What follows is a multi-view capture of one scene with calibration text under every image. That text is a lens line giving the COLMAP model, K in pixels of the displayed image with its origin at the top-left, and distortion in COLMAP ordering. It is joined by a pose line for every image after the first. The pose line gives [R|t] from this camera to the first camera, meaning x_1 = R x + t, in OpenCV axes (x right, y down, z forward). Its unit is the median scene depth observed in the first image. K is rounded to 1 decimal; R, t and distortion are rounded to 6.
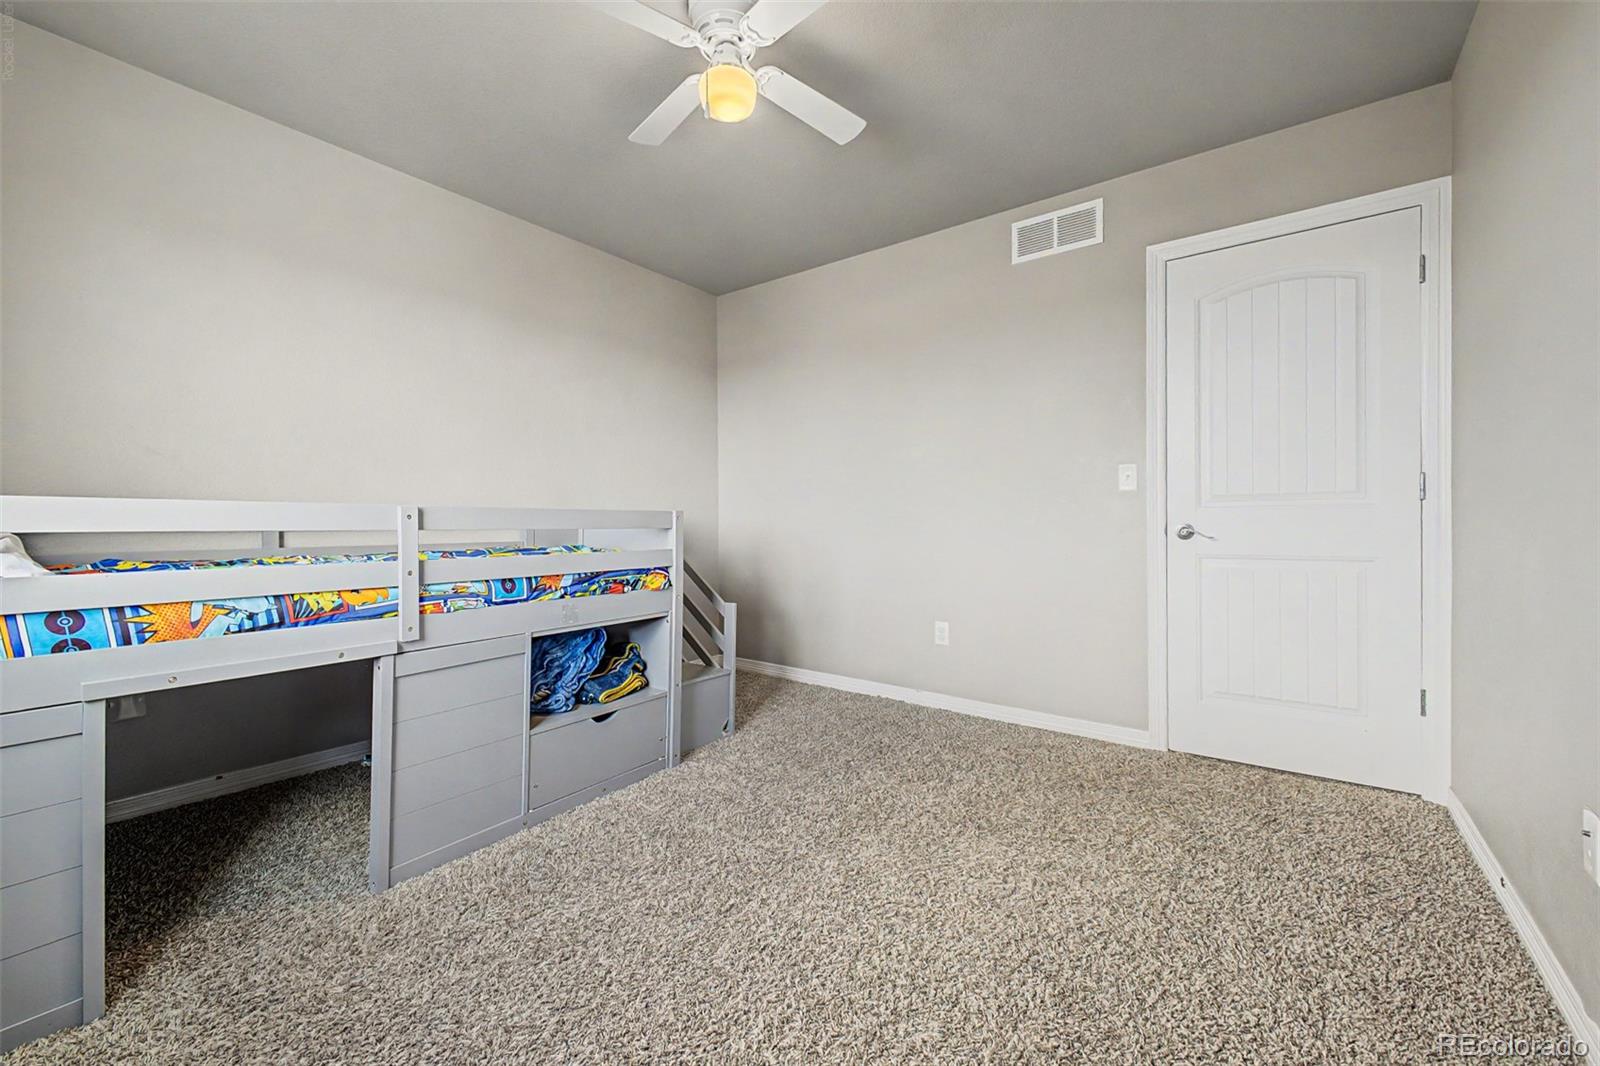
lens RADIAL K [[637.4, 0, 800.0], [0, 637.4, 533.0], [0, 0, 1]] dist [0.026336, -0.000228]
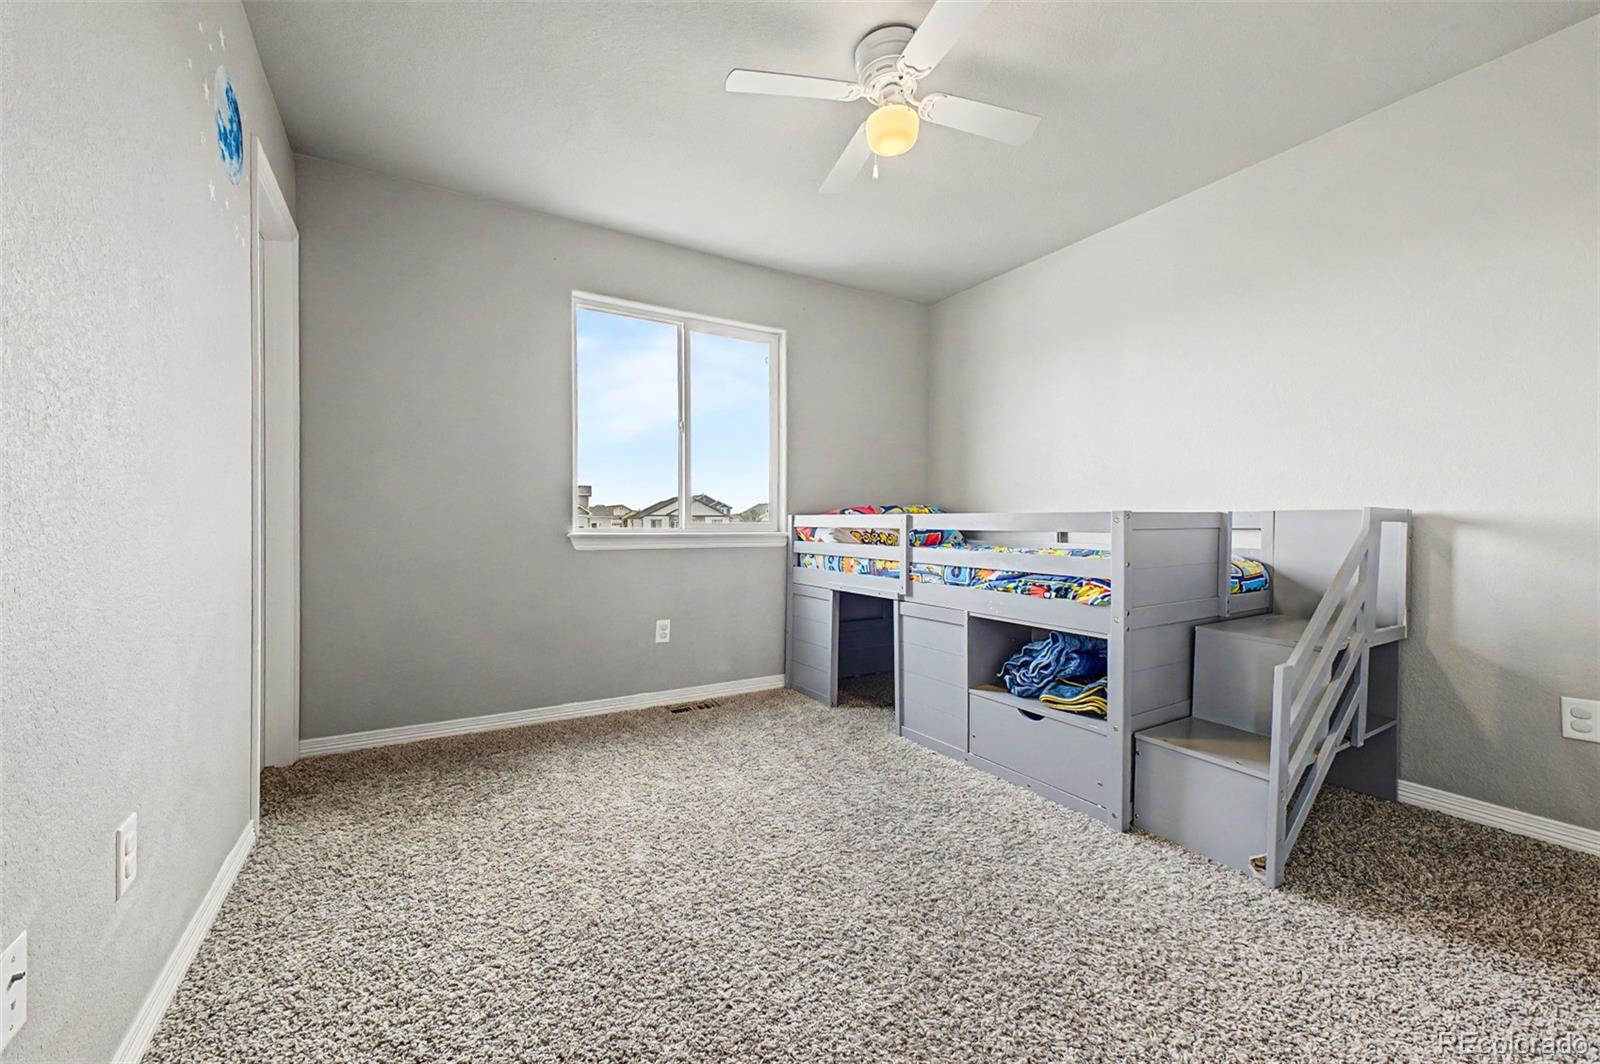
lens RADIAL K [[637.4, 0, 800.0], [0, 637.4, 532.0], [0, 0, 1]] dist [0.026336, -0.000228]
pose [[-0.388514, 0.011974, -0.921365, 0.897854], [-0.019214, 0.999593, 0.021092, -0.023202], [0.921243, 0.025897, -0.388126, 1.207572]]
